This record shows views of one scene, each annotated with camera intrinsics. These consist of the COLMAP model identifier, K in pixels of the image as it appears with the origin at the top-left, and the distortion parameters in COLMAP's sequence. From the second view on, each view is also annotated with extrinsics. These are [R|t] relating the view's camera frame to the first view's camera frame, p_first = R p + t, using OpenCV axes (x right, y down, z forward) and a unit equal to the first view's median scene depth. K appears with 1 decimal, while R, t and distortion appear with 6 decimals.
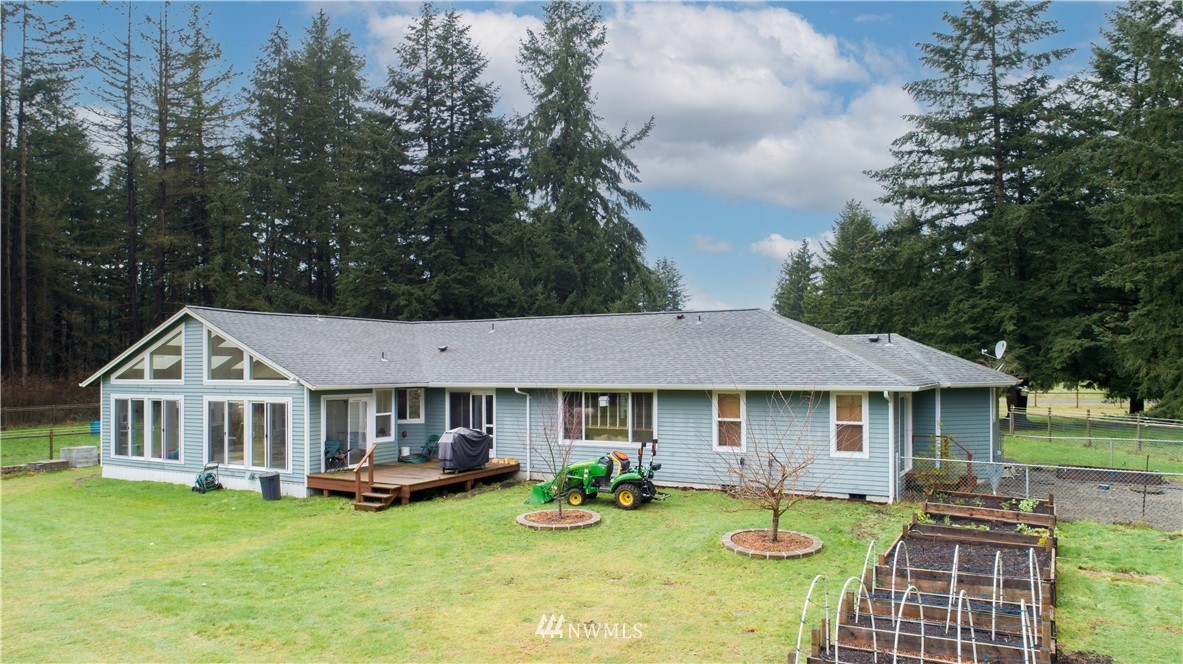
lens RADIAL K [[805.7, 0, 591.4], [0, 805.7, 349.6], [0, 0, 1]] dist [-0.002552, 0.001071]
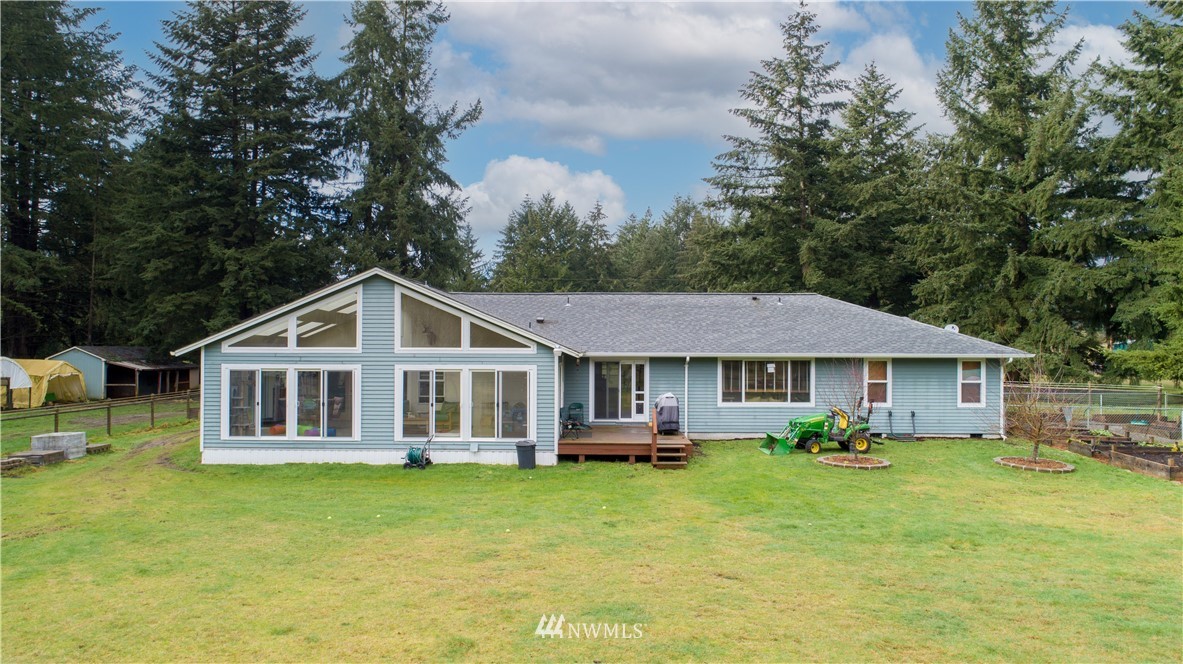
lens RADIAL K [[788.1, 0, 592.0], [0, 788.1, 336.4], [0, 0, 1]] dist [-0.012729, 0.005262]
pose [[0.886494, 0.013982, 0.462529, -0.702658], [-0.017957, 0.999830, 0.004193, 0.017009], [-0.462392, -0.012022, 0.886594, 0.100047]]
